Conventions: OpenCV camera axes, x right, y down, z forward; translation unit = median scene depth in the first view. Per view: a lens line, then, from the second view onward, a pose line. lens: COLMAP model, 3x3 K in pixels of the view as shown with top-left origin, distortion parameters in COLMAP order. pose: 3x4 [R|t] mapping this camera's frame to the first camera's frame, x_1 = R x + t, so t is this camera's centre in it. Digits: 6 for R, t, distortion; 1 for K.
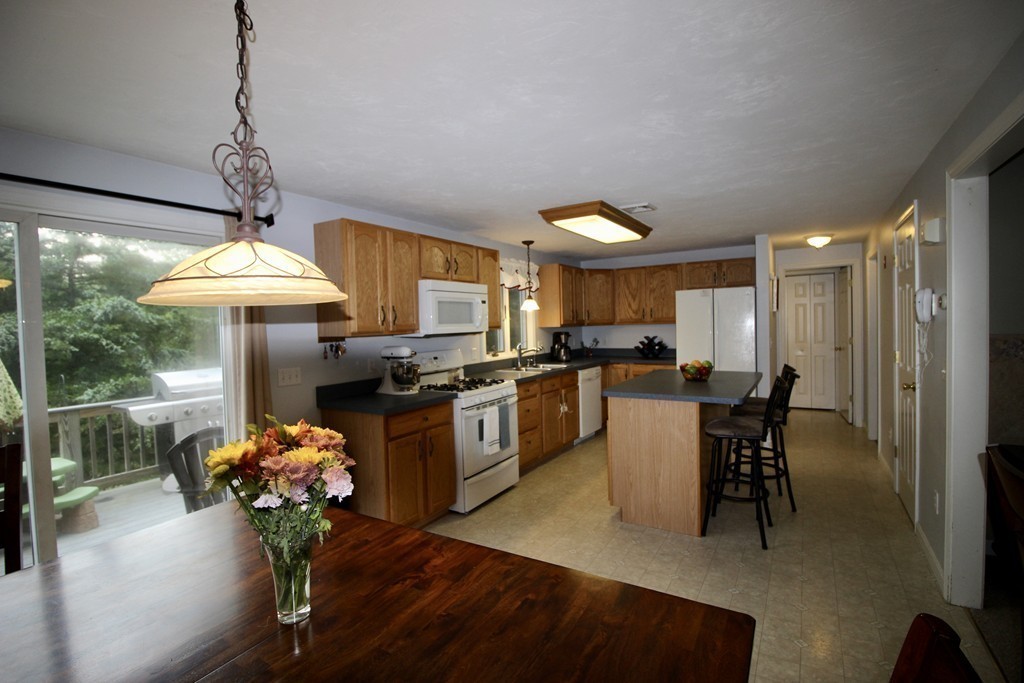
lens RADIAL K [[459.7, 0, 512.0], [0, 459.7, 341.5], [0, 0, 1]] dist [0.000269, 0.000016]
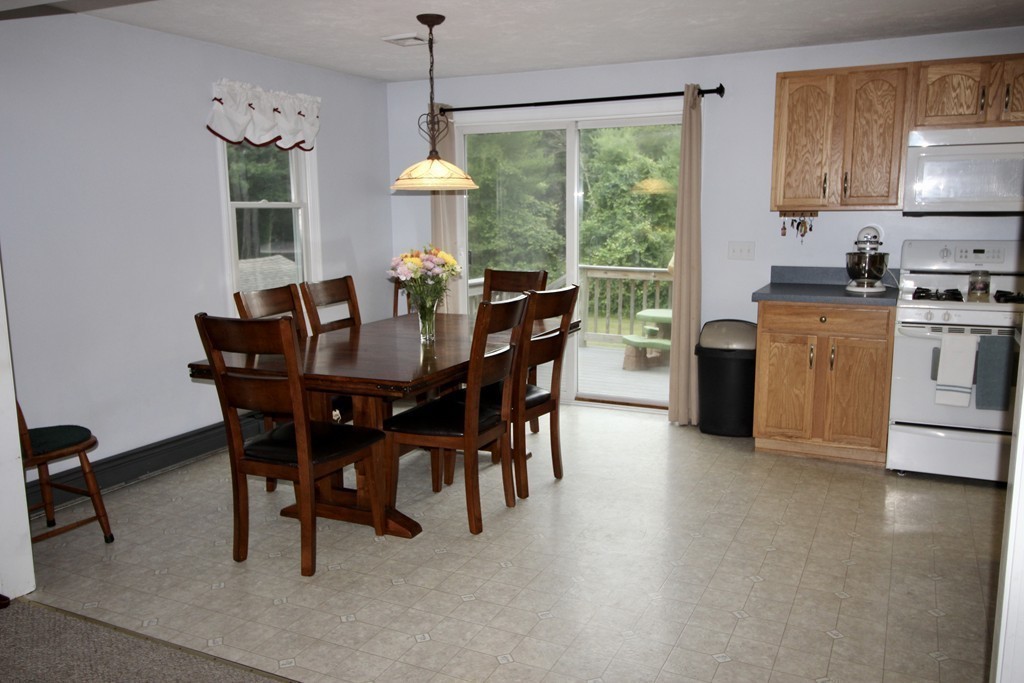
lens RADIAL K [[910.5, 0, 512.0], [0, 910.5, 341.5], [0, 0, 1]] dist [-0.001850, -0.001545]
pose [[0.072825, 0.175613, -0.981762, 1.275402], [-0.028858, 0.984335, 0.173932, -0.049632], [0.996927, 0.015665, 0.076752, 0.337424]]
